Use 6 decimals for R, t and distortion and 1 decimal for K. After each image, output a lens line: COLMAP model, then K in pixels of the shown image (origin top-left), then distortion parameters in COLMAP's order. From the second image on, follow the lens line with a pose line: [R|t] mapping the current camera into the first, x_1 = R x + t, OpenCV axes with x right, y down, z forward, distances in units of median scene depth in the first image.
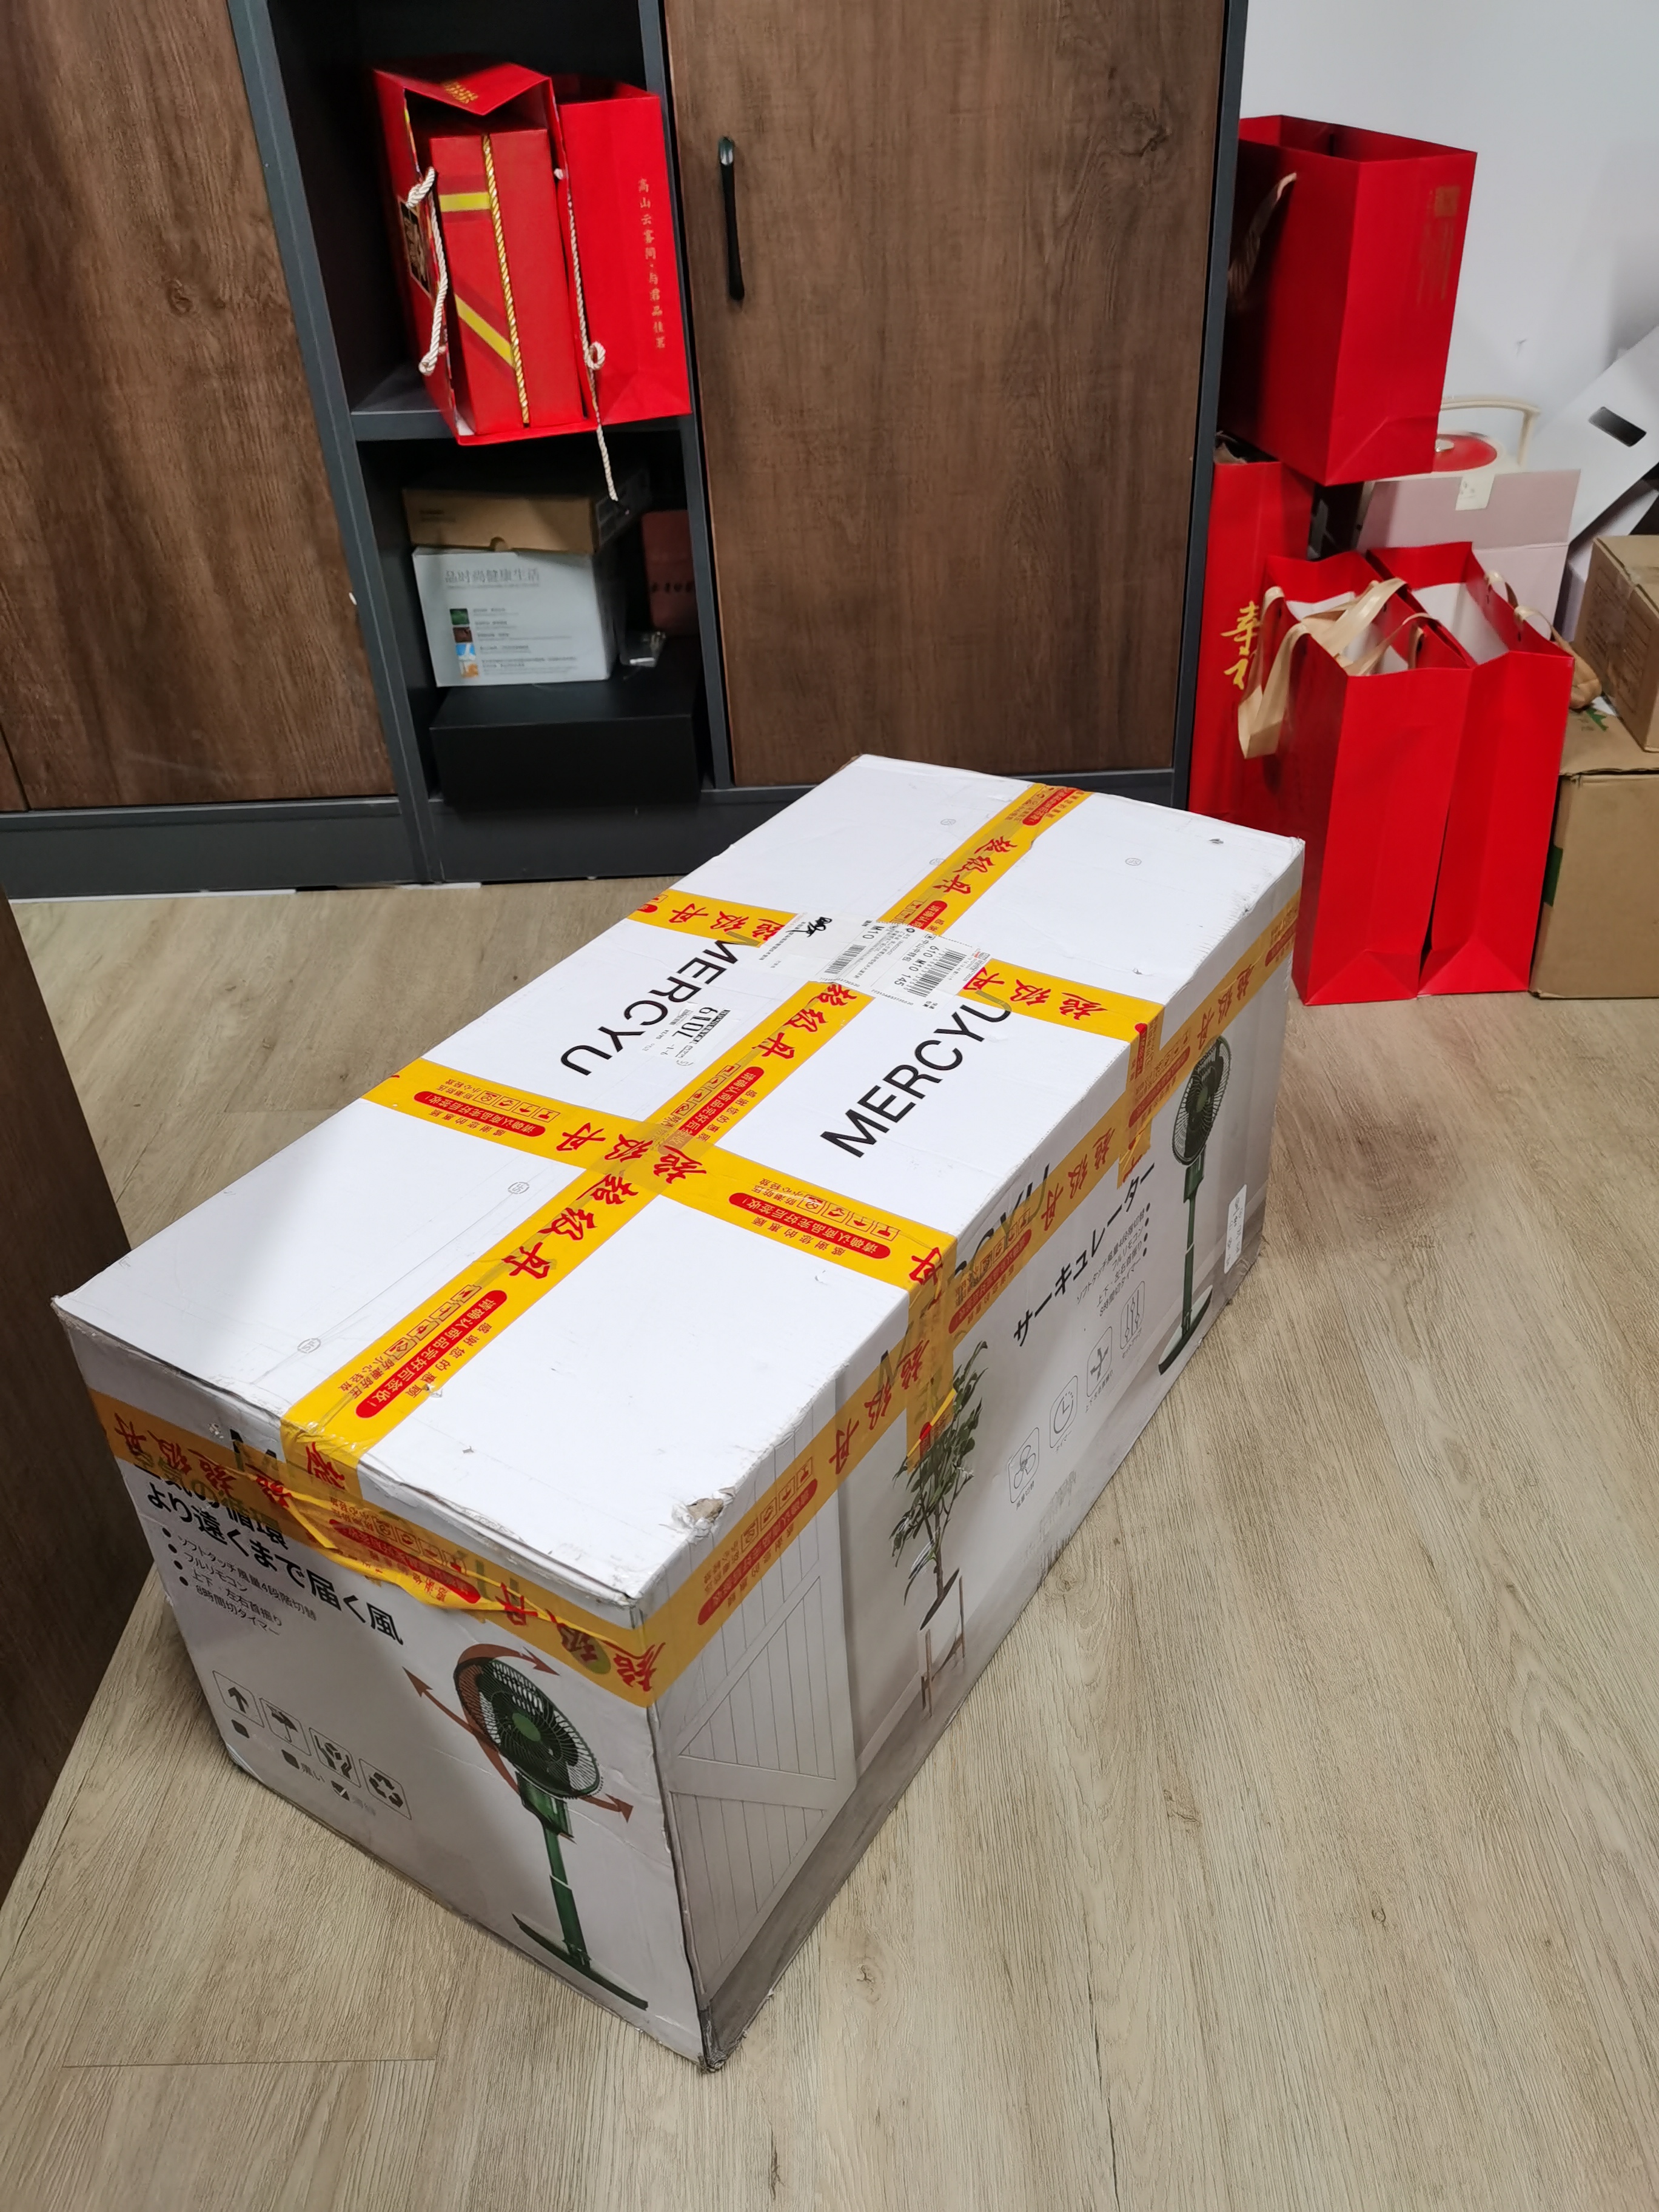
lens RADIAL K [[1709.0, 0, 832.7], [0, 1709.0, 1102.3], [0, 0, 1]] dist [0.044219, -0.042325]
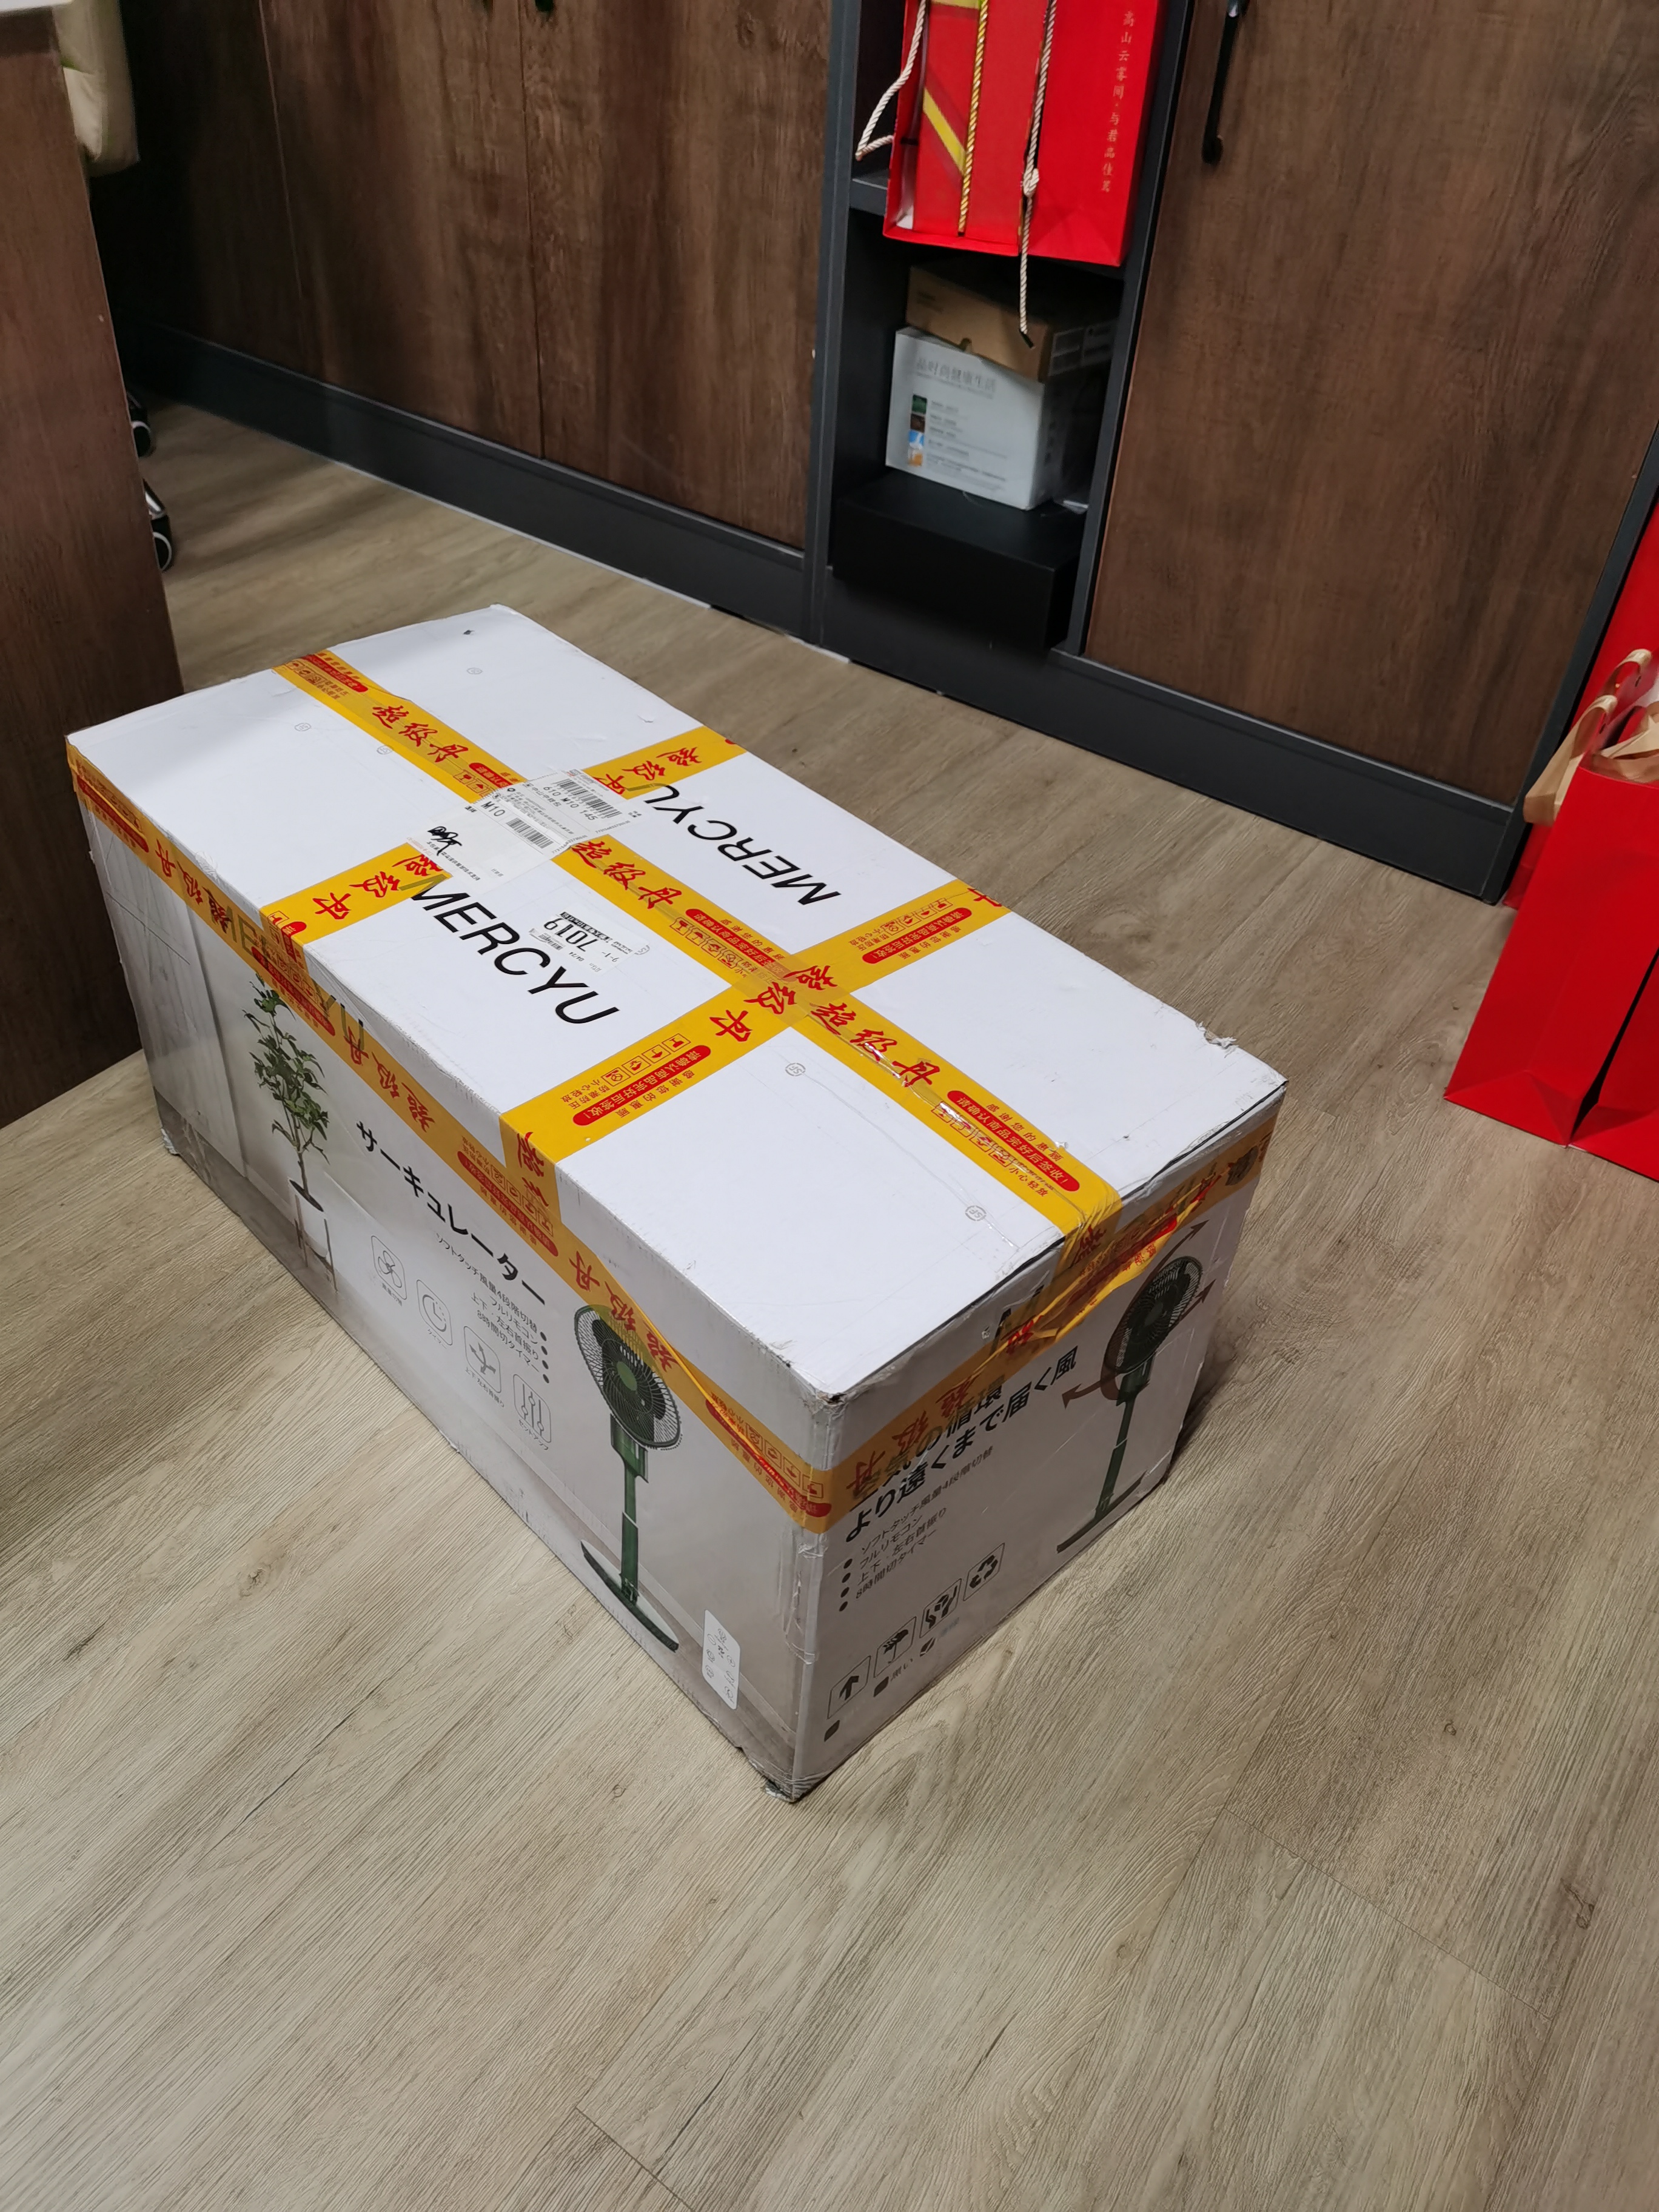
lens RADIAL K [[1709.0, 0, 832.7], [0, 1709.0, 1102.3], [0, 0, 1]] dist [0.044219, -0.042325]
pose [[0.819094, 0.447245, -0.359243, 0.336192], [-0.403678, 0.894316, 0.192985, -0.098395], [0.407589, -0.013054, 0.913072, 0.037662]]
